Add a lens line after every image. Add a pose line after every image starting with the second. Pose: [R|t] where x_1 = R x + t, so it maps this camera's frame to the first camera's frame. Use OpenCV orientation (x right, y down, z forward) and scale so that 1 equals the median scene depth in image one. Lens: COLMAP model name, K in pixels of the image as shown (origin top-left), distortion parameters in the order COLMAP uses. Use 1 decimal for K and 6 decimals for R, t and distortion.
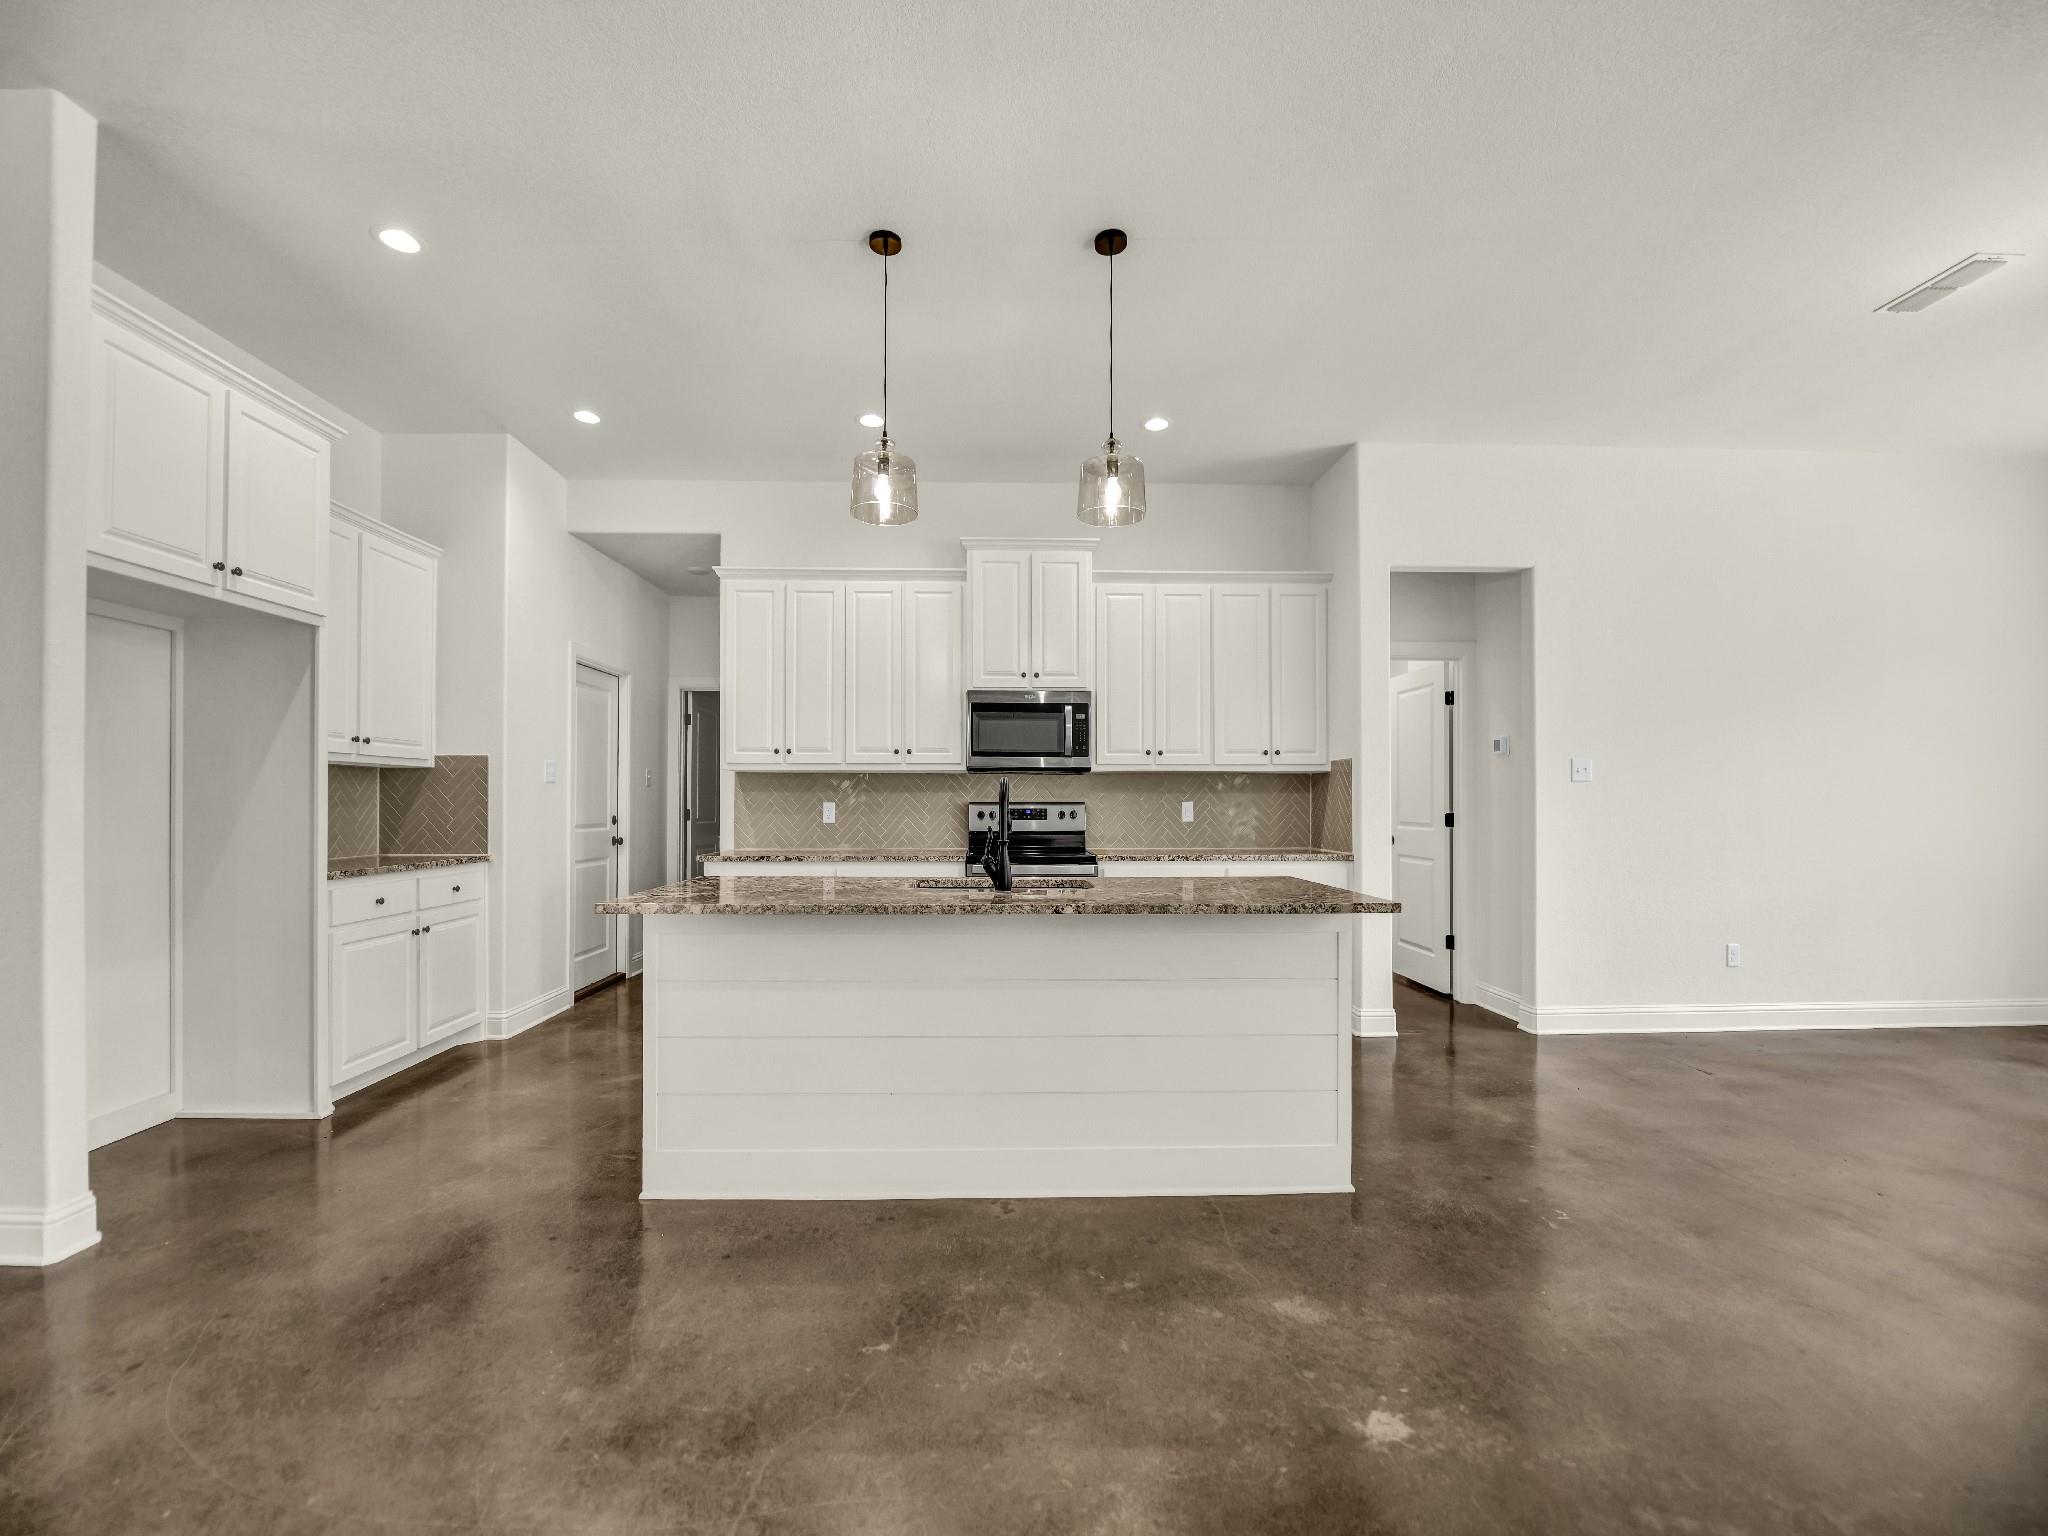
lens RADIAL K [[841.9, 0, 1008.6], [0, 841.9, 794.6], [0, 0, 1]] dist [-0.018220, -0.001714]
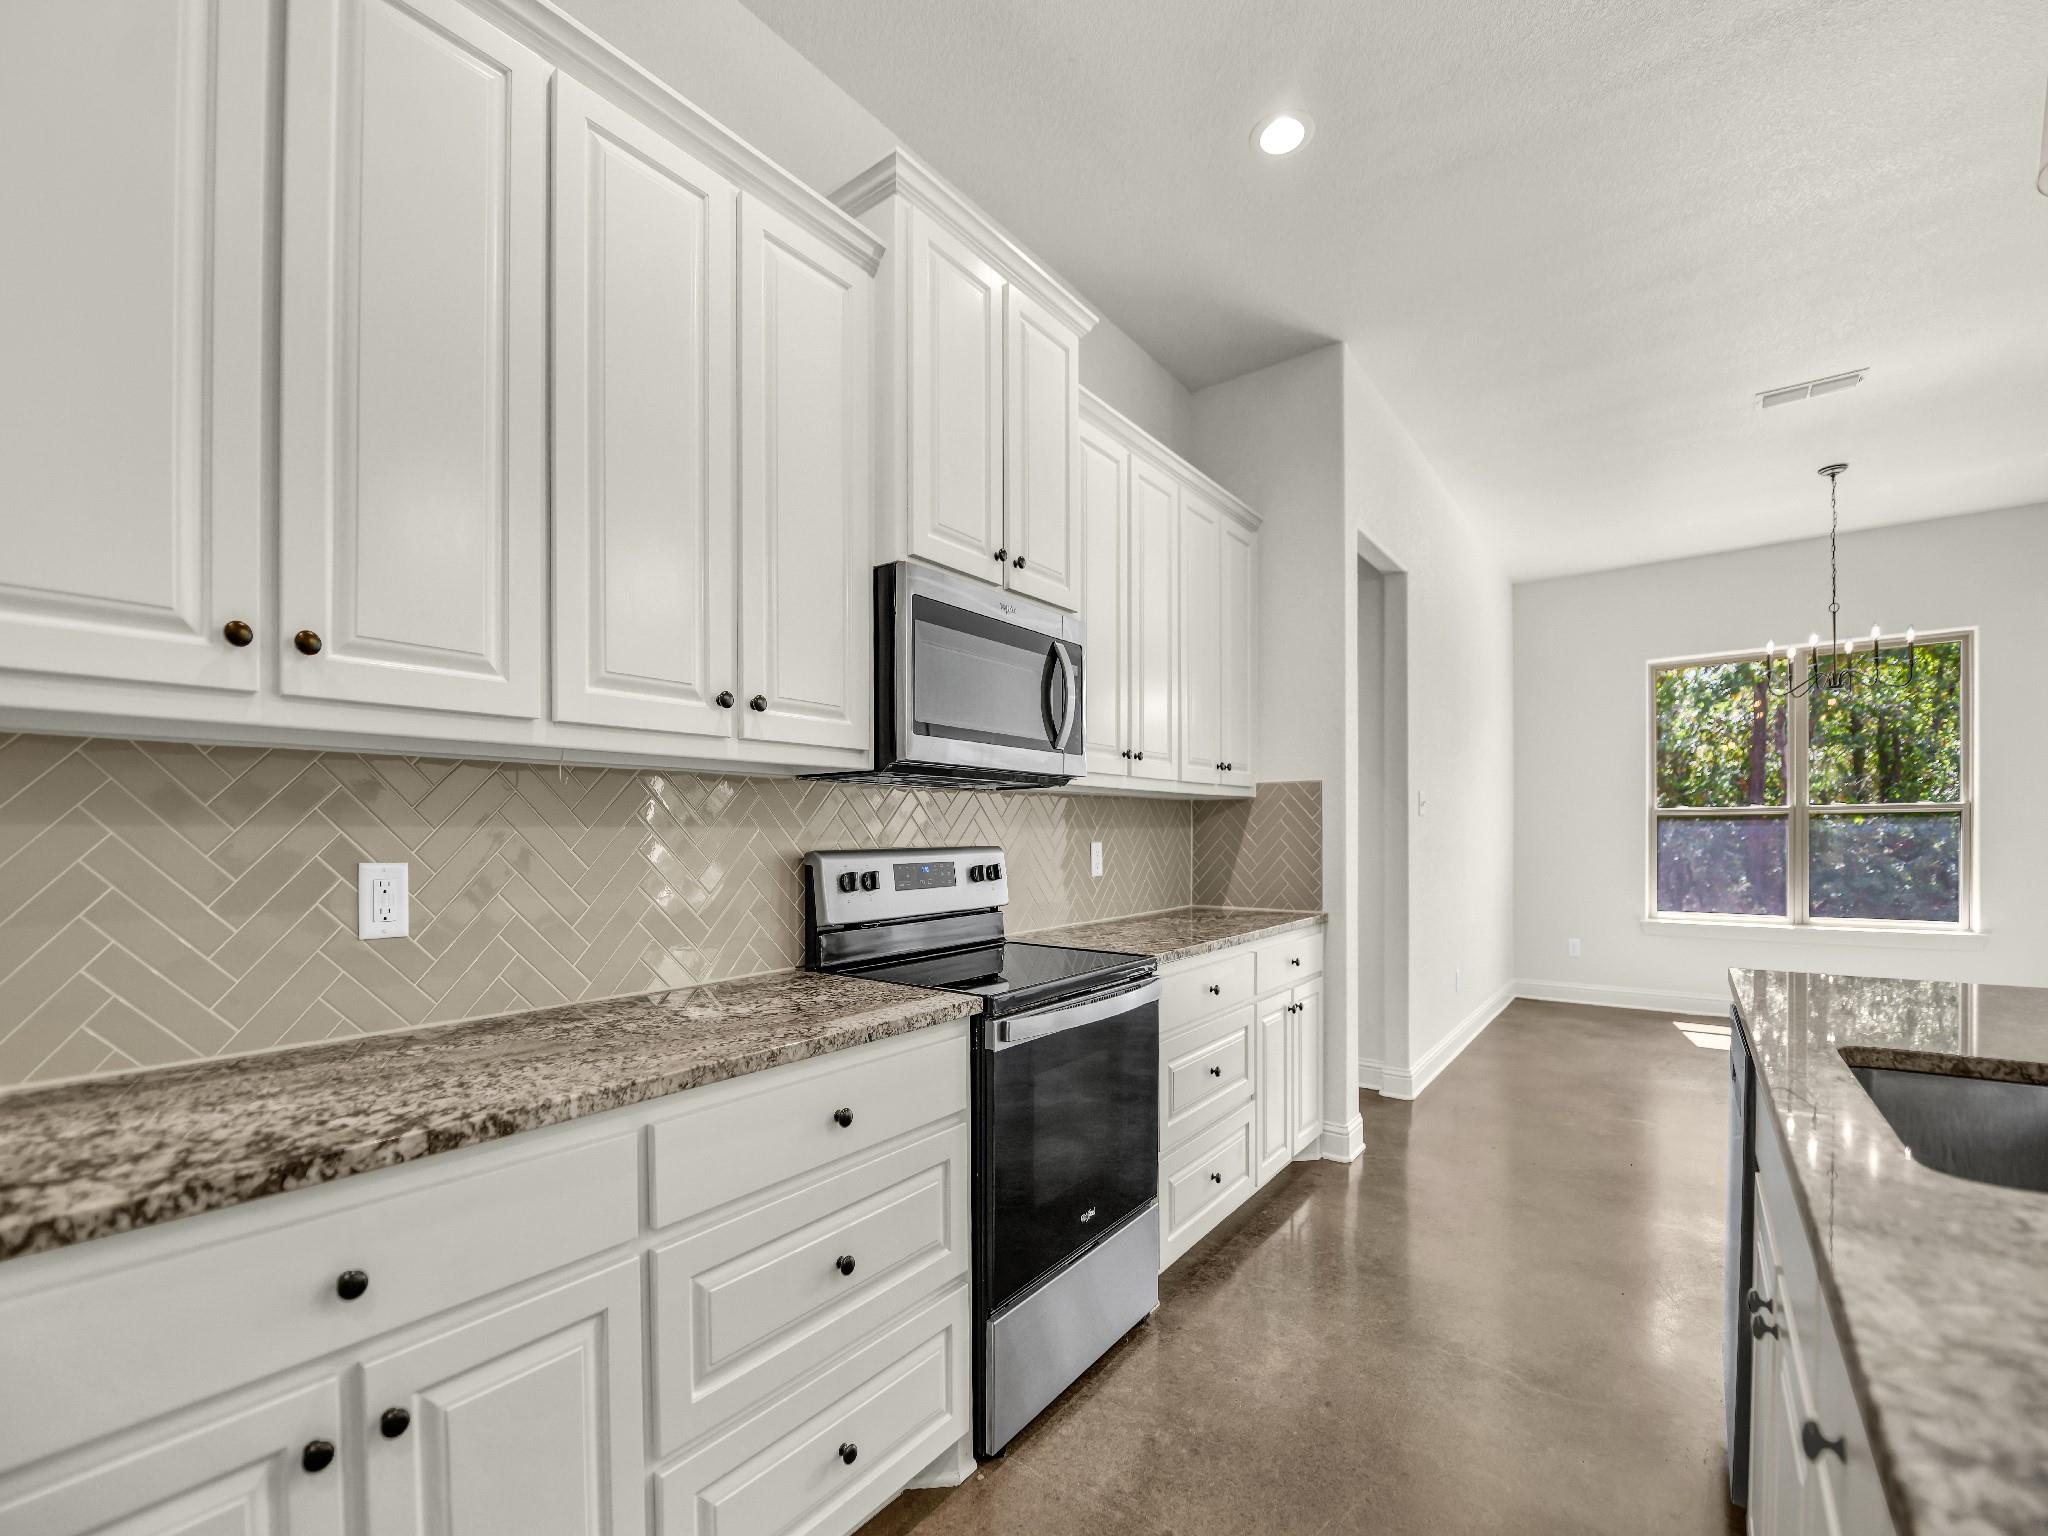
lens RADIAL K [[841.9, 0, 1002.3], [0, 841.9, 833.3], [0, 0, 1]] dist [-0.018220, -0.001714]
pose [[0.646863, -0.004906, 0.762591, -0.310466], [0.001015, 0.999984, 0.005573, -0.001741], [-0.762606, -0.002831, 0.646857, 0.718348]]
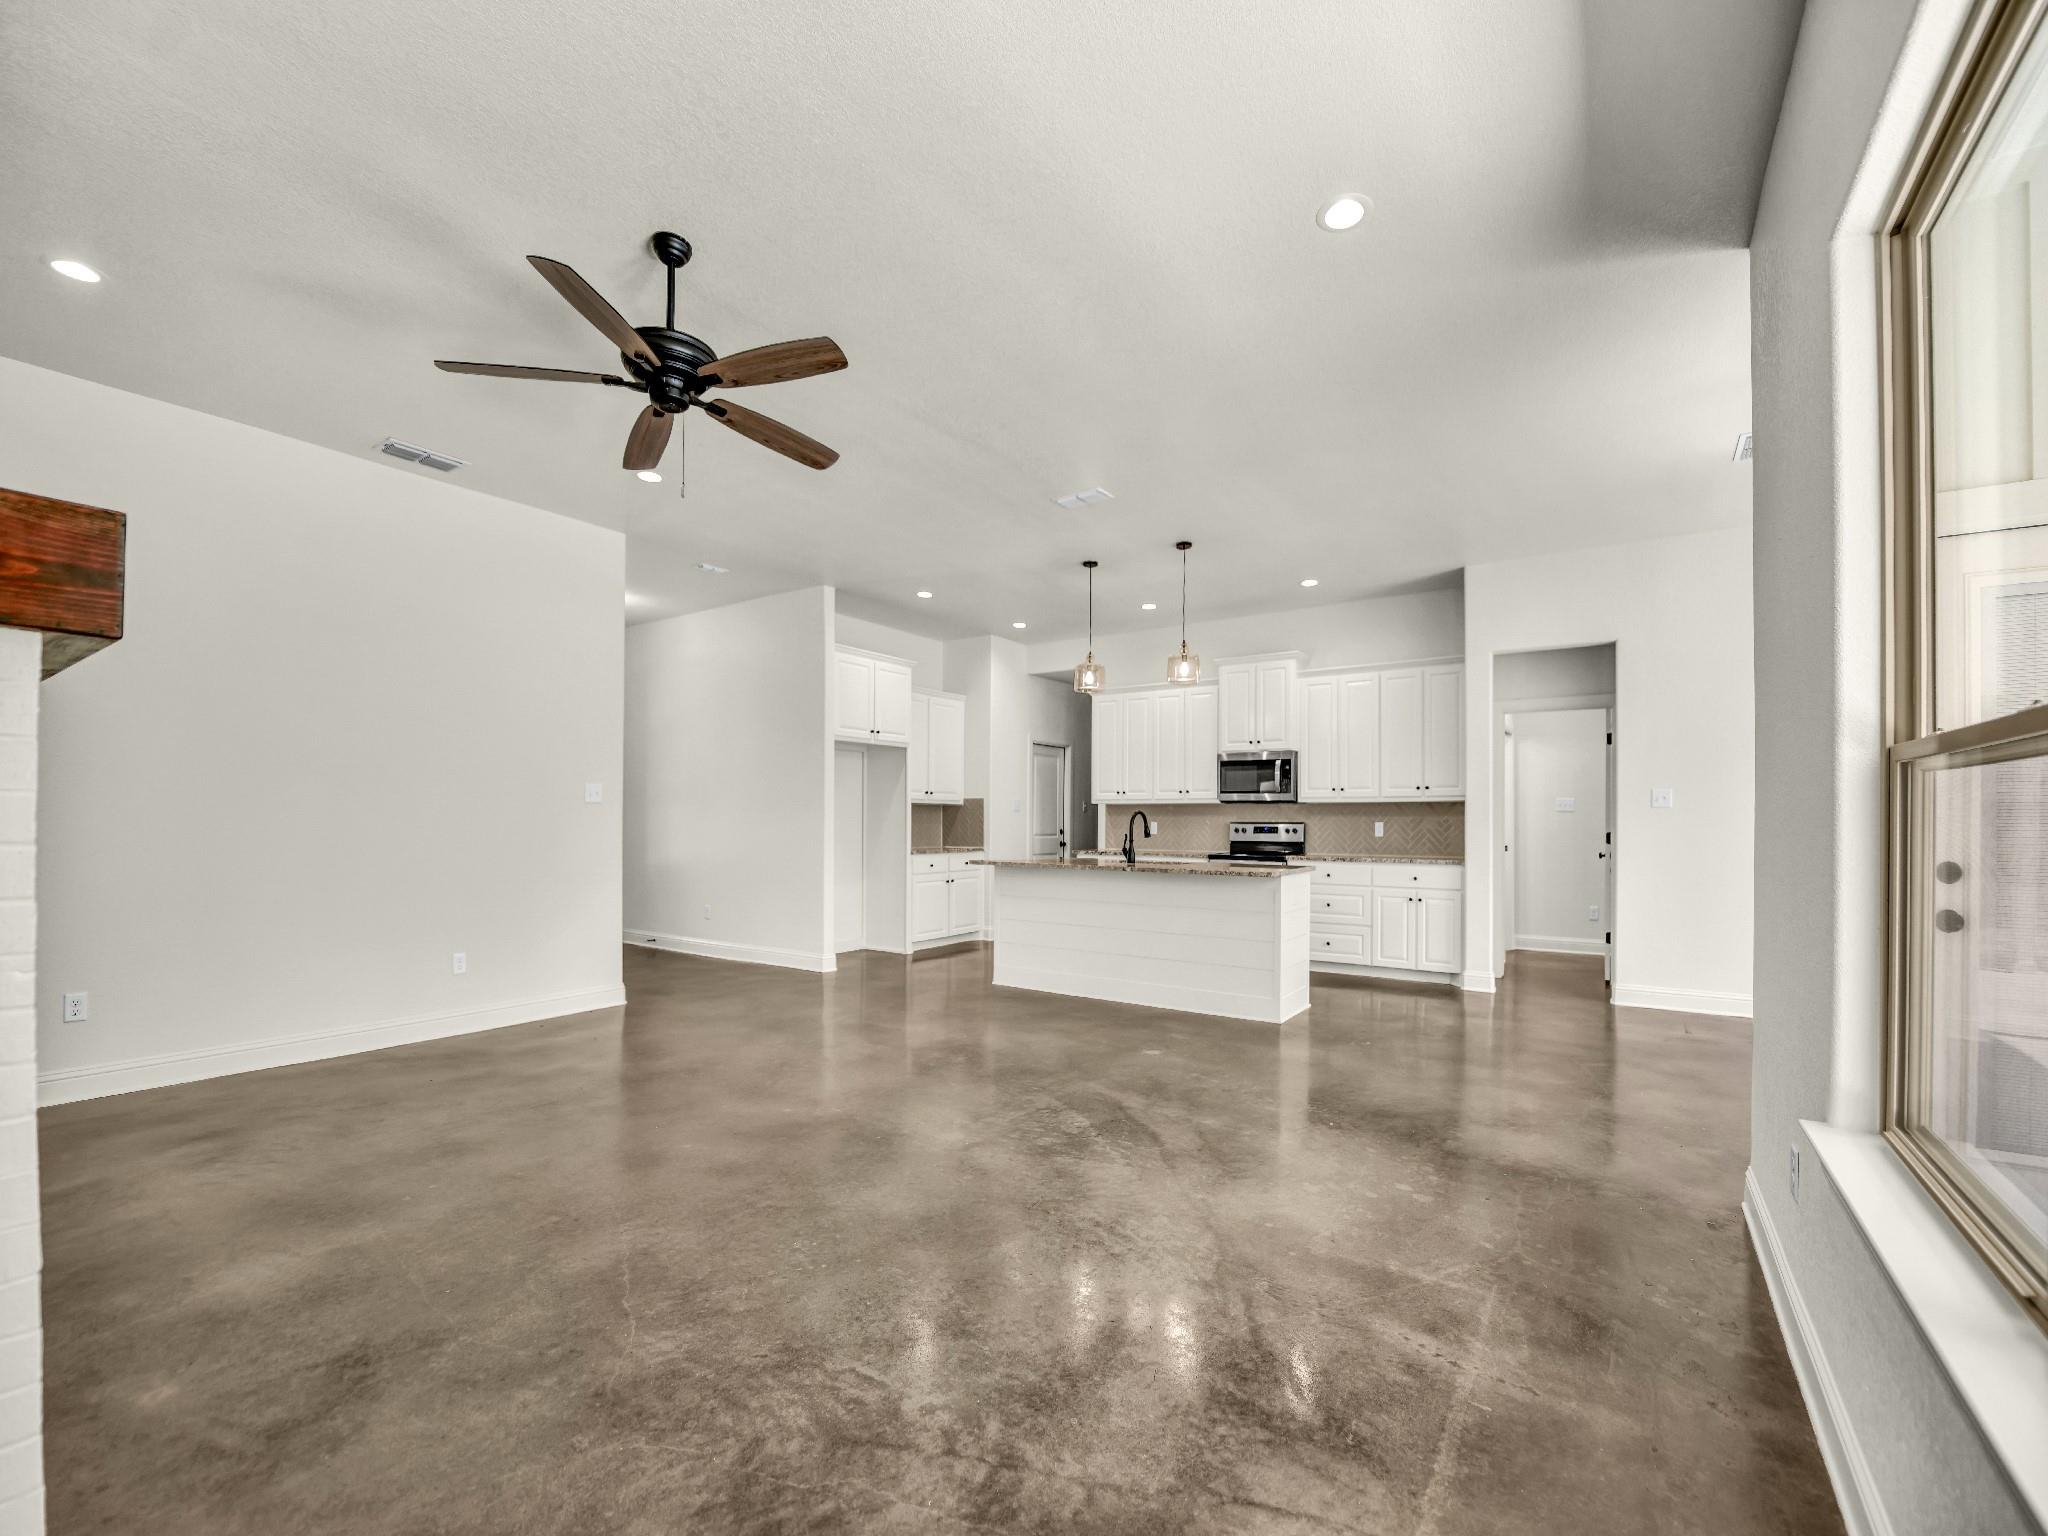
lens RADIAL K [[843.1, 0, 1082.1], [0, 843.1, 813.6], [0, 0, 1]] dist [-0.016328, -0.001669]
pose [[0.833666, -0.001574, -0.552266, 0.631702], [0.001817, 0.999998, -0.000107, -0.007912], [0.552265, -0.000914, 0.833668, -0.506181]]
